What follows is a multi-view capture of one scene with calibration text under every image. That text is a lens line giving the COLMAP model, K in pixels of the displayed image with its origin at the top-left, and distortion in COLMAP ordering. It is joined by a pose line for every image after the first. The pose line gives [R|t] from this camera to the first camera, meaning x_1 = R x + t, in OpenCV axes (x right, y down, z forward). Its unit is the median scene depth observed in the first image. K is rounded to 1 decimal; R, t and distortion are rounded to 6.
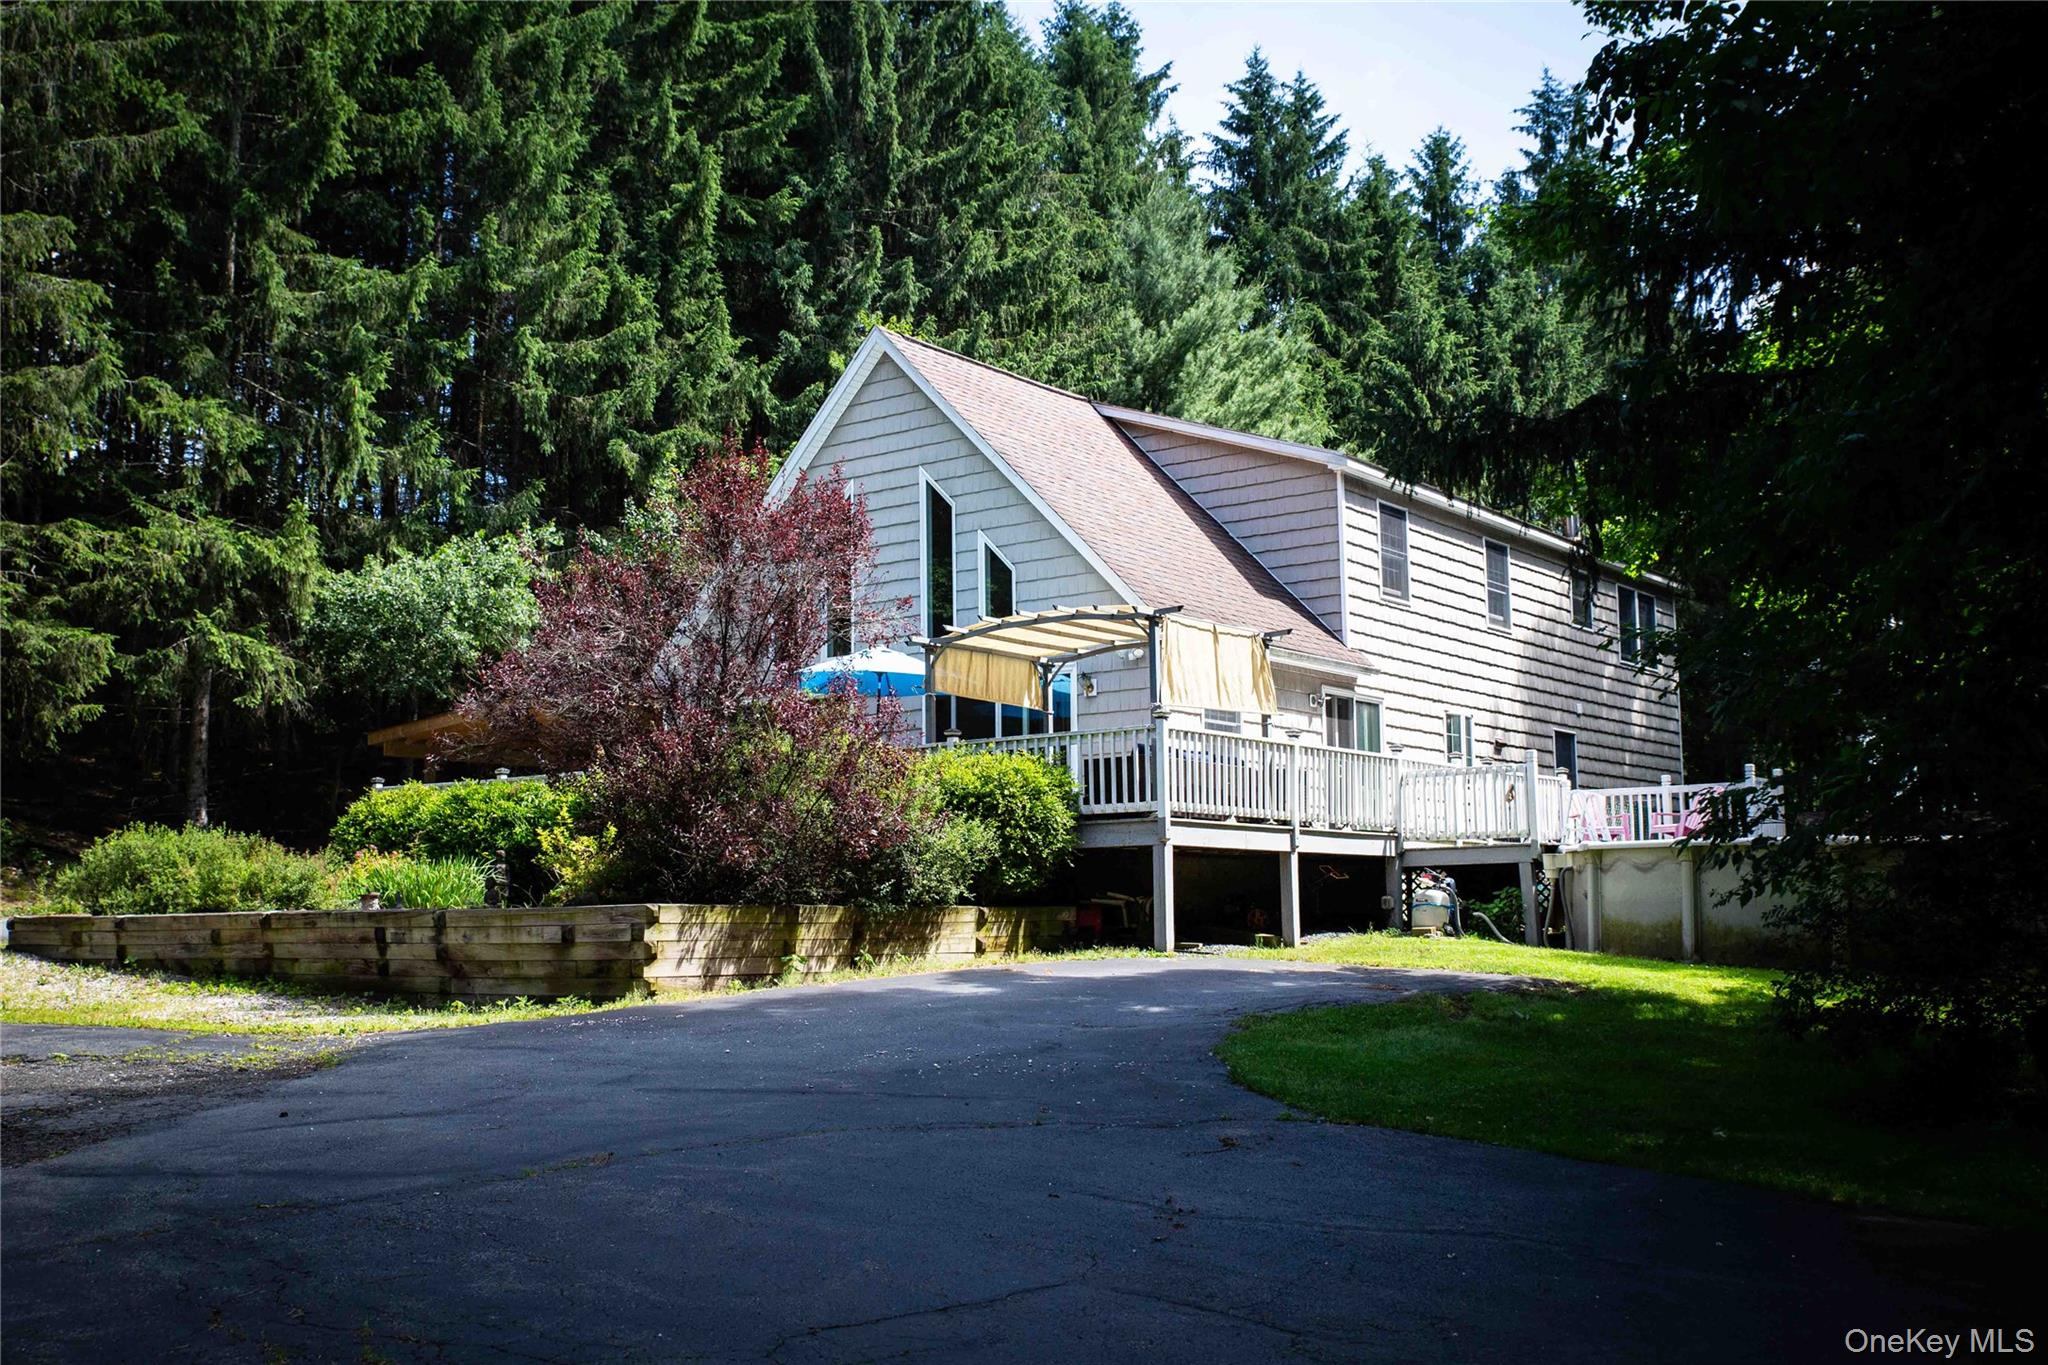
lens RADIAL K [[2075.1, 0, 1020.4], [0, 2075.1, 678.4], [0, 0, 1]] dist [-0.001837, 0.000000]
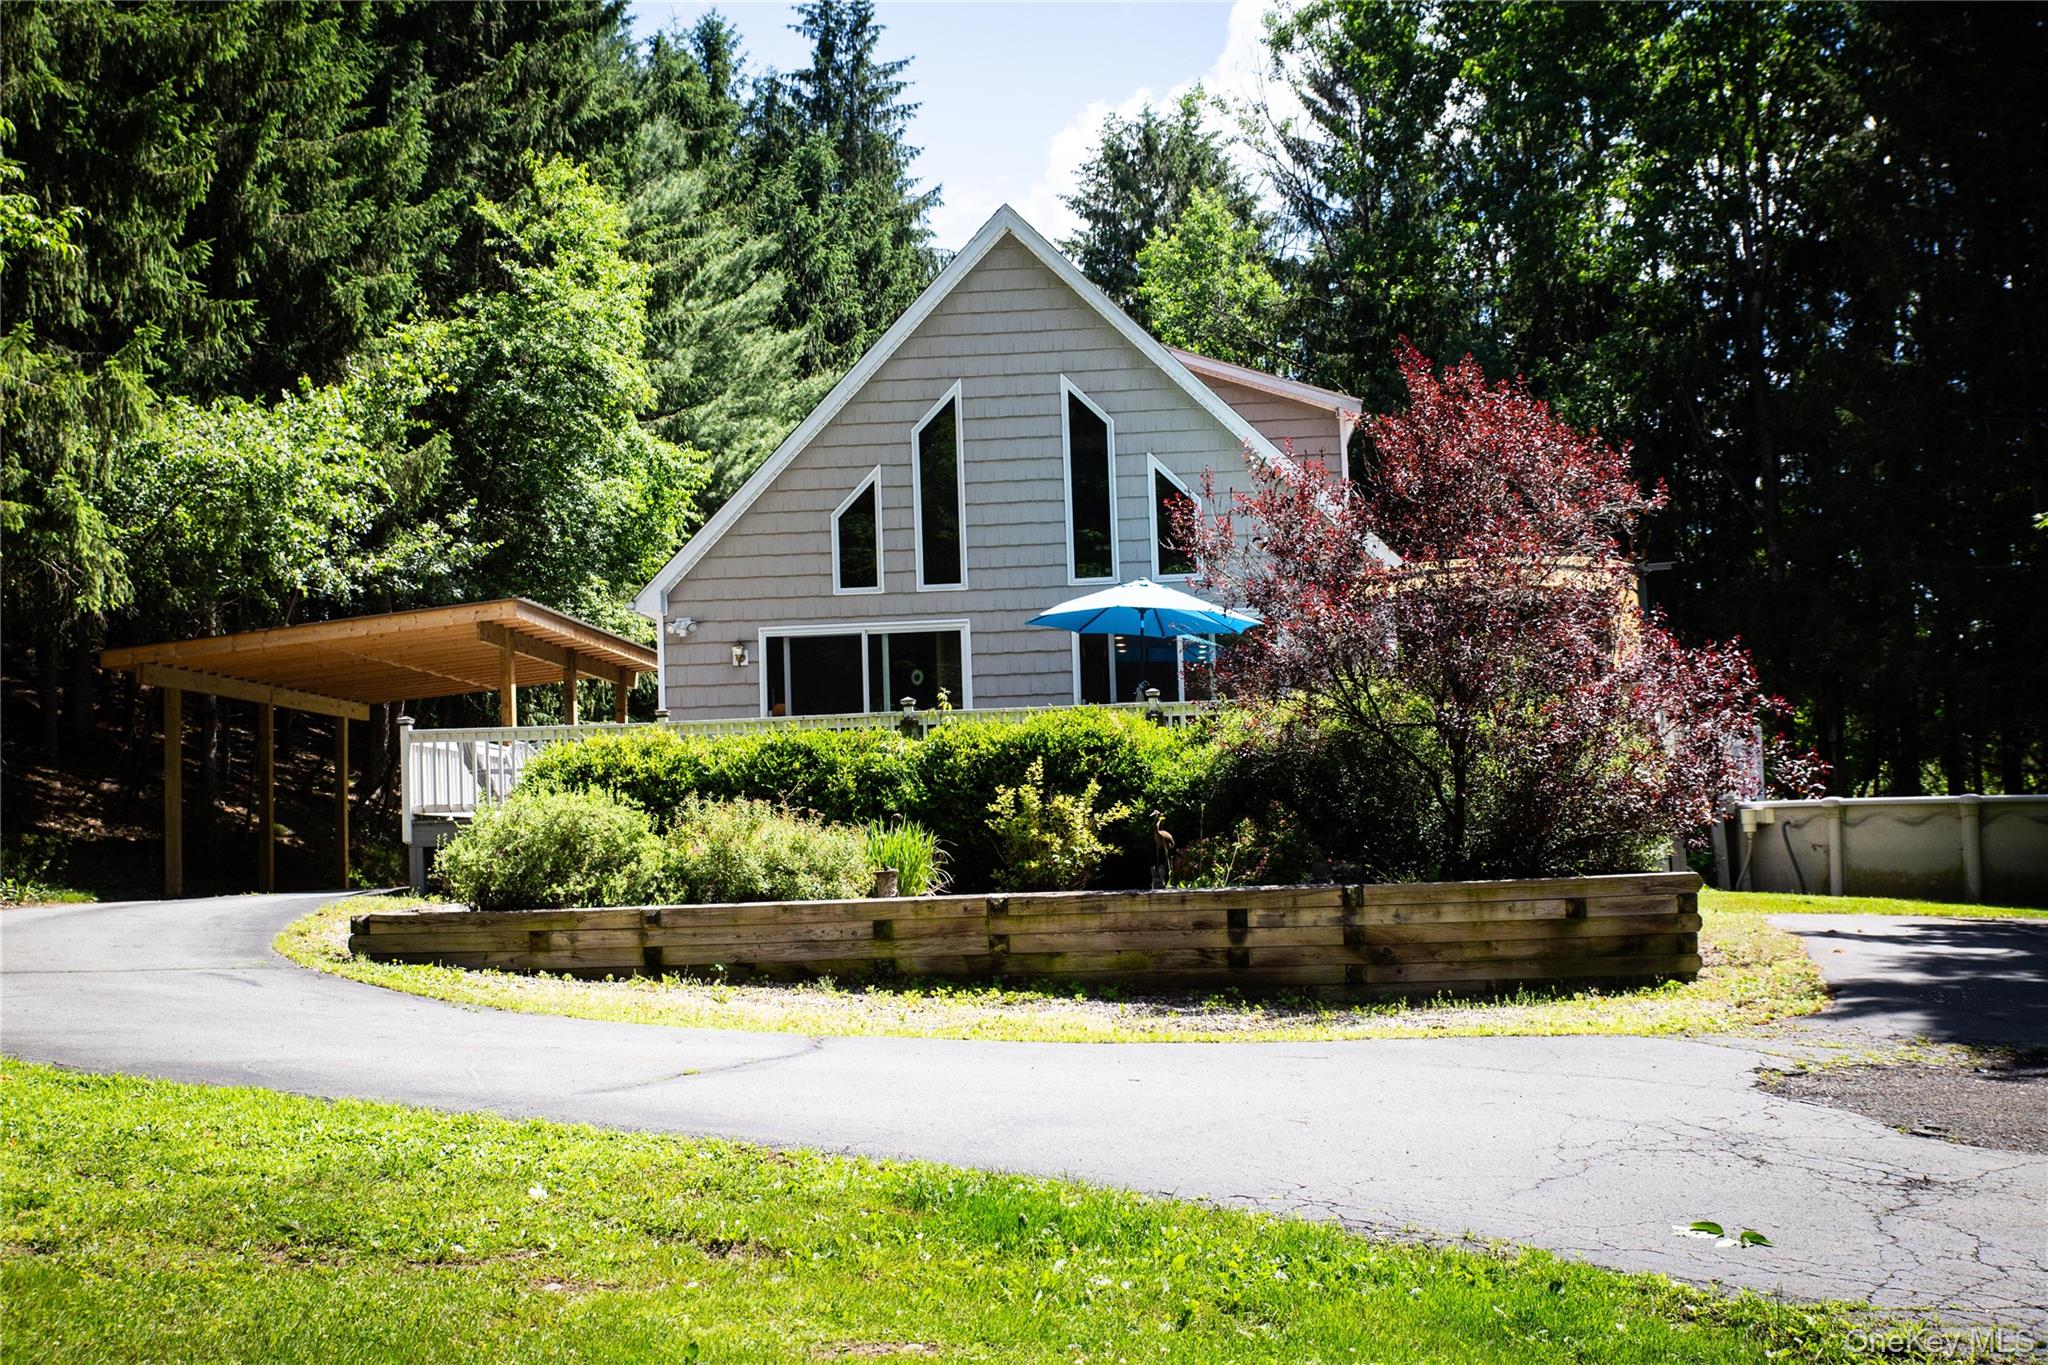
lens RADIAL K [[2290.9, 0, 1029.2], [0, 2290.9, 693.7], [0, 0, 1]] dist [-0.013383, 0.000000]
pose [[0.834506, 0.021173, 0.550592, -0.804610], [-0.040838, 0.998890, 0.023483, 0.014953], [-0.549483, -0.042082, 0.834444, 0.263340]]
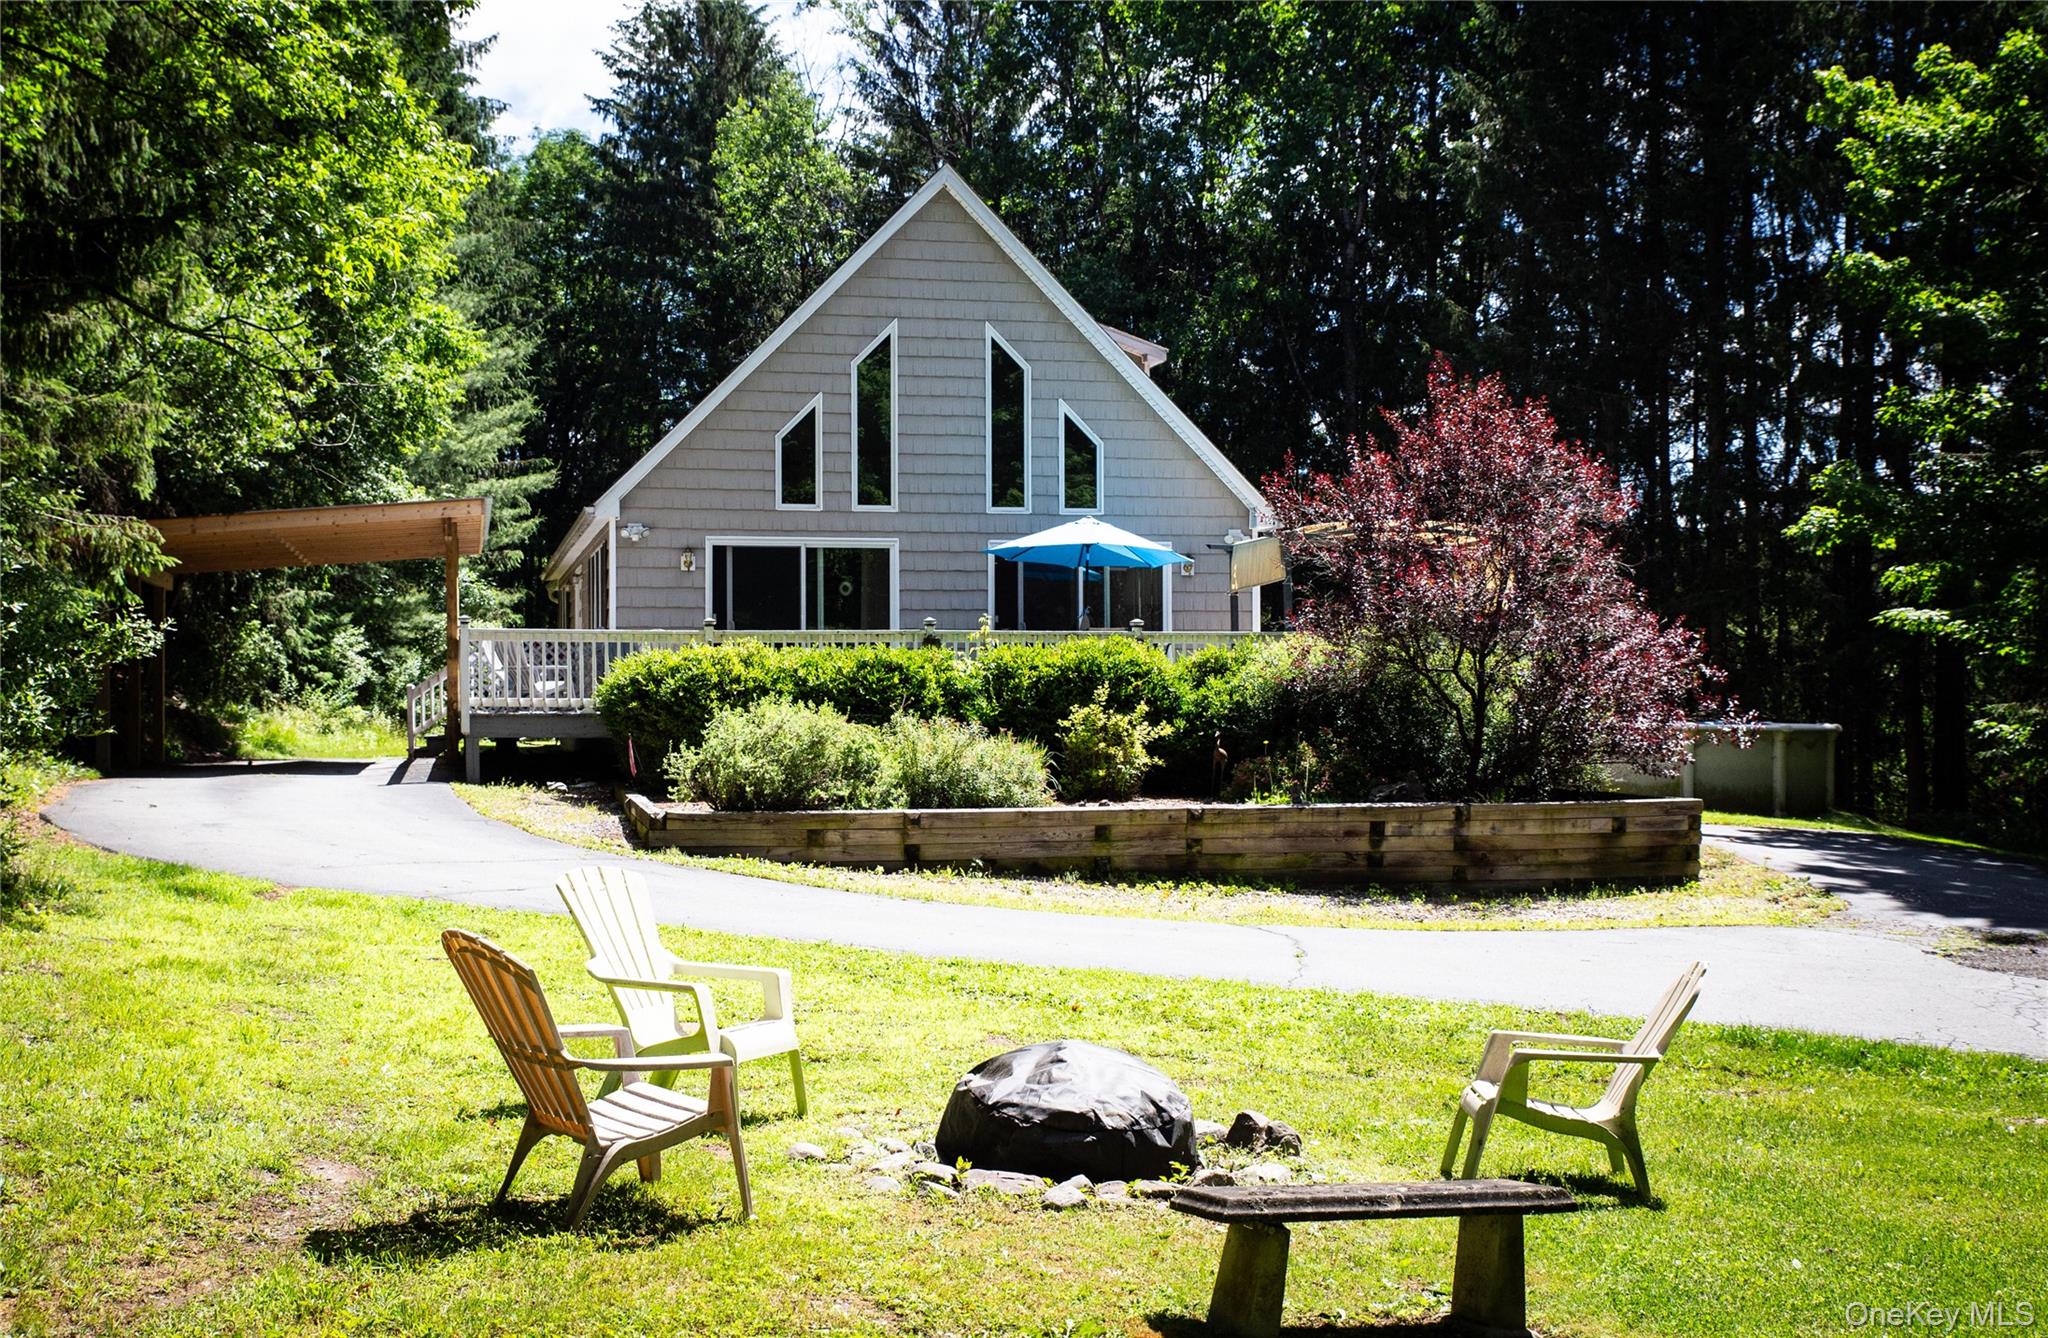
lens RADIAL K [[2385.8, 0, 1020.2], [0, 2385.8, 665.8], [0, 0, 1]] dist [-0.004391, 0.000000]
pose [[0.633335, 0.019408, 0.773635, -1.230762], [-0.095832, 0.993958, 0.053517, -0.003769], [-0.767921, -0.108033, 0.631368, 0.357203]]
